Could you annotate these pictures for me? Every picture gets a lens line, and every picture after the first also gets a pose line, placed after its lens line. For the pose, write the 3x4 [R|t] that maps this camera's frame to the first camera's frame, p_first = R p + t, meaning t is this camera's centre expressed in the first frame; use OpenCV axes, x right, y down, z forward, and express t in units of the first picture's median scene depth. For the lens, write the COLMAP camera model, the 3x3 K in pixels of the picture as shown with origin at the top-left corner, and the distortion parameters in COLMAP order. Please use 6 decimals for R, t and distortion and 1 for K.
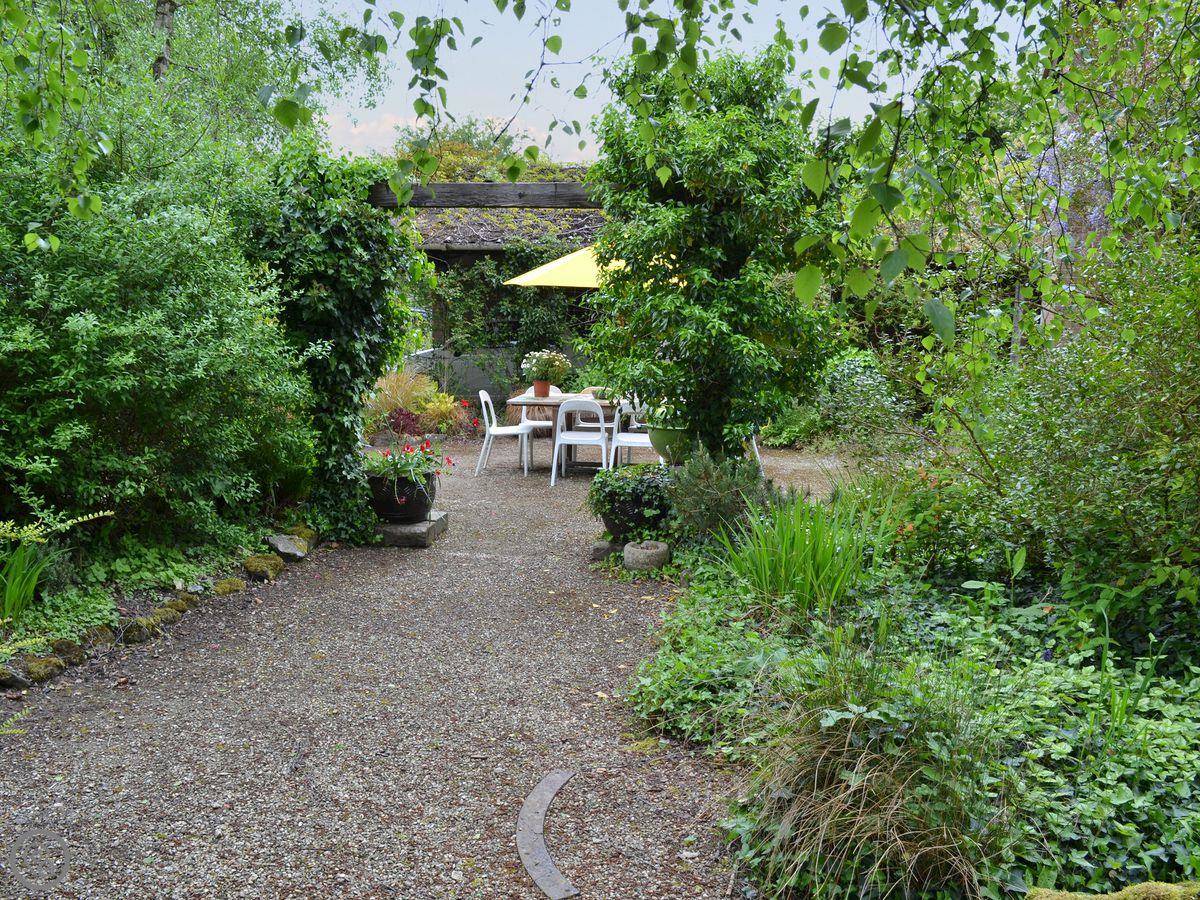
lens RADIAL K [[1128.6, 0, 600.0], [0, 1128.6, 450.0], [0, 0, 1]] dist [-0.093759, 0.011782]
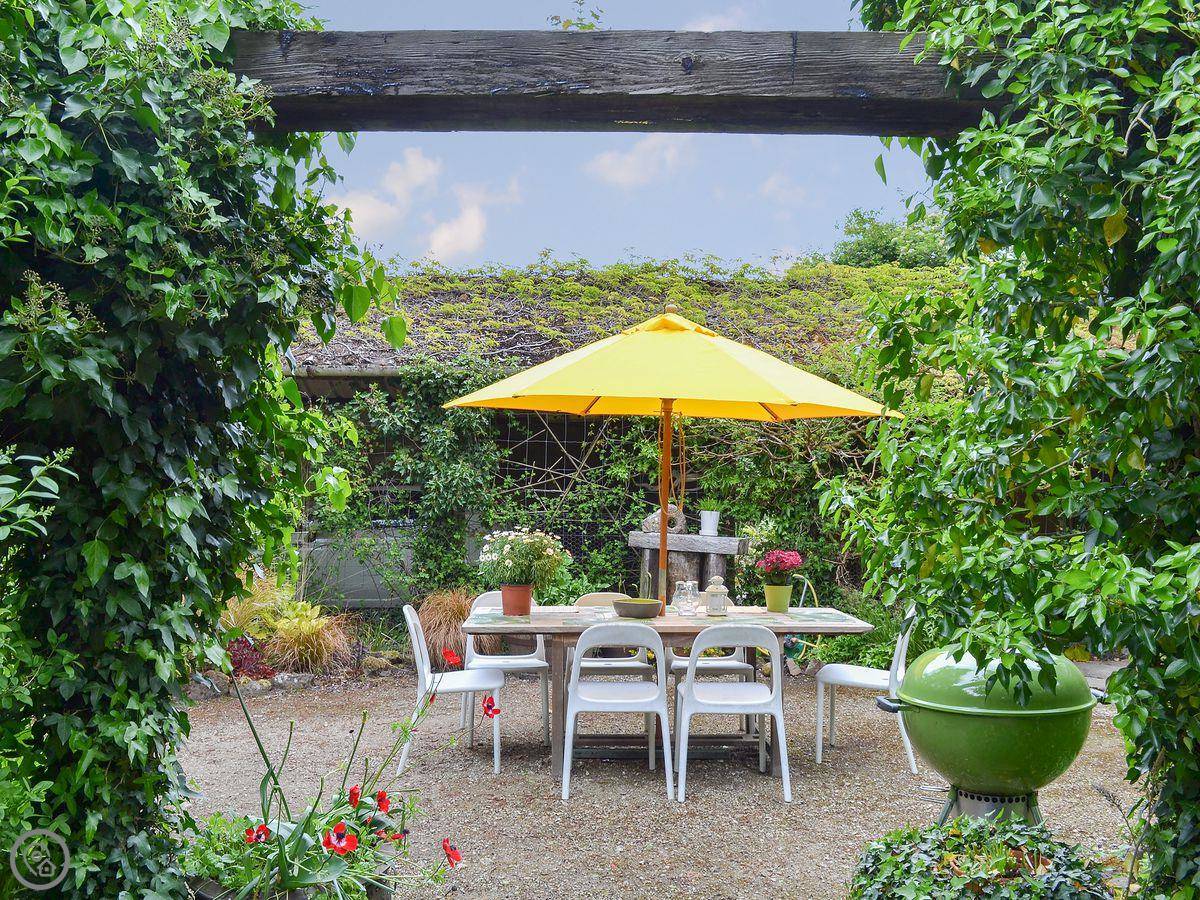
lens RADIAL K [[1128.6, 0, 600.0], [0, 1128.6, 450.0], [0, 0, 1]] dist [-0.093759, 0.011782]
pose [[0.985574, 0.001934, 0.169232, -0.144577], [0.025533, 0.986791, -0.159976, -0.052642], [-0.167306, 0.161989, 0.972506, 0.642208]]
